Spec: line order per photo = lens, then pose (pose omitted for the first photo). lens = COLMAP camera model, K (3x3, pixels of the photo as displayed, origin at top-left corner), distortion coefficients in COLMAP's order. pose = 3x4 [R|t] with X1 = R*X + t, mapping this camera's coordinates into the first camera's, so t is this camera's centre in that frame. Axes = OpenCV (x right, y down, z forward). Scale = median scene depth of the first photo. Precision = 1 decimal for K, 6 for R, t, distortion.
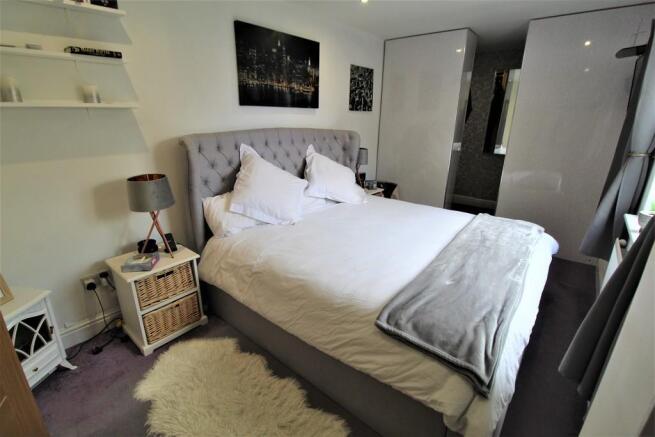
lens RADIAL K [[300.0, 0, 327.5], [0, 300.0, 218.5], [0, 0, 1]] dist [0.001955, -0.000083]
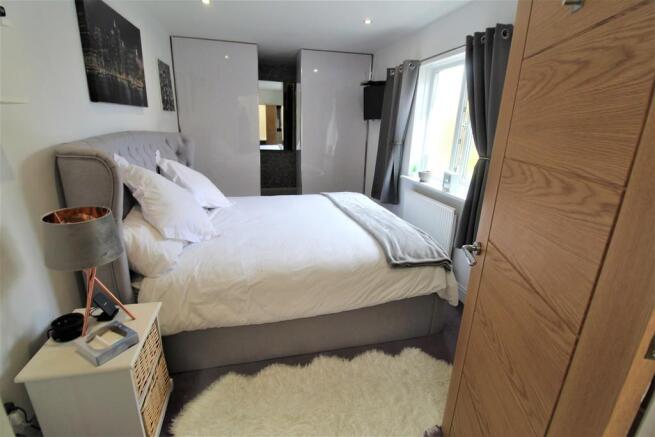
lens RADIAL K [[300.0, 0, 327.5], [0, 300.0, 218.5], [0, 0, 1]] dist [0.001955, -0.000083]
pose [[0.605199, -0.236698, 0.760071, -0.605157], [0.233663, 0.965537, 0.114631, -0.060590], [-0.761010, 0.108226, 0.639649, 0.149255]]
